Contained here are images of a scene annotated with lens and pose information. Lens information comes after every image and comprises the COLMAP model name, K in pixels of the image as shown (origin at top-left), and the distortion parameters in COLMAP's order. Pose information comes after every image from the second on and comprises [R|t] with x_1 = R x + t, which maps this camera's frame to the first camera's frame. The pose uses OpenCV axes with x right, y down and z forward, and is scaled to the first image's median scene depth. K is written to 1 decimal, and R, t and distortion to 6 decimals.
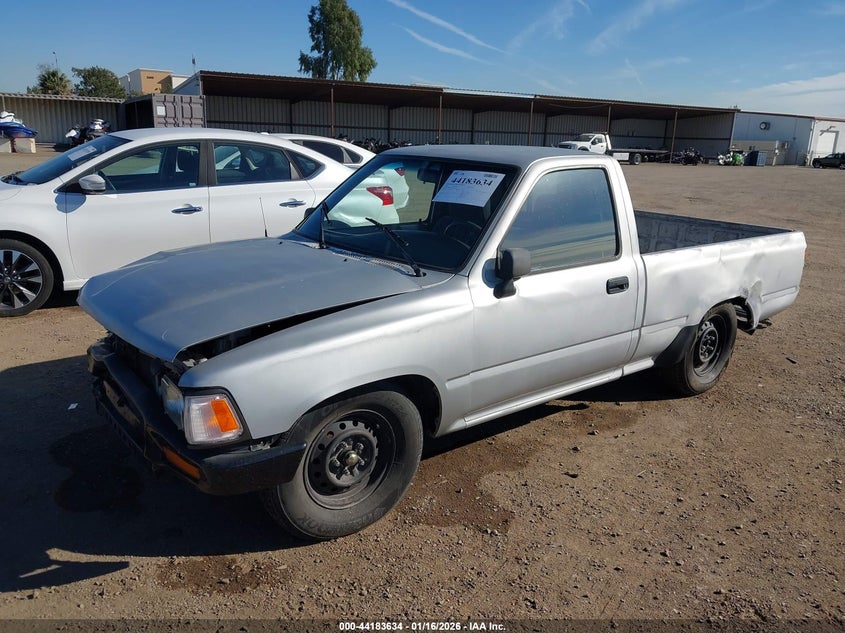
lens RADIAL K [[663.9, 0, 422.5], [0, 663.9, 316.5], [0, 0, 1]] dist [0.001294, -0.004720]
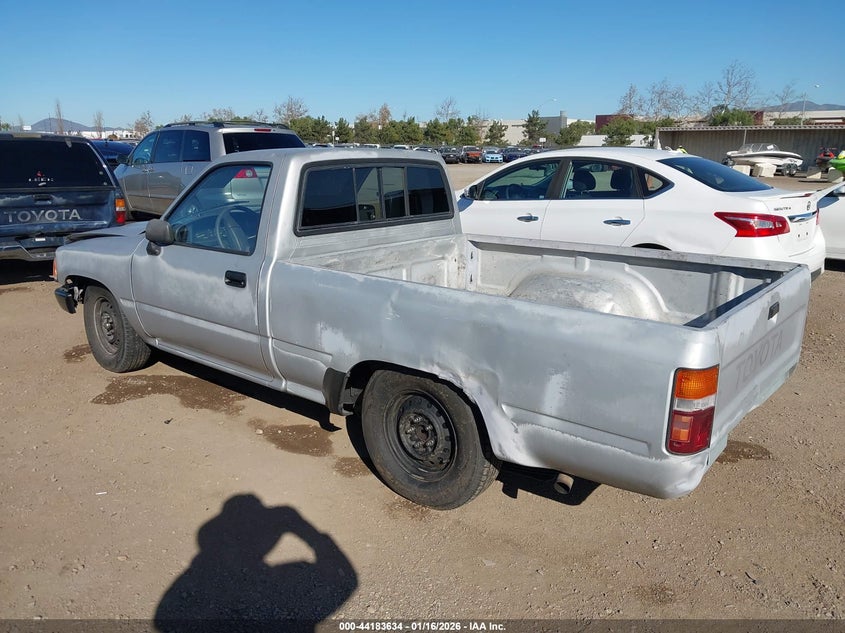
lens RADIAL K [[663.9, 0, 422.5], [0, 663.9, 316.5], [0, 0, 1]] dist [0.001294, -0.004720]
pose [[0.200081, 0.197956, -0.959573, 0.748949], [-0.249653, 0.957351, 0.145442, -0.118965], [0.947439, 0.210460, 0.240968, 0.583287]]
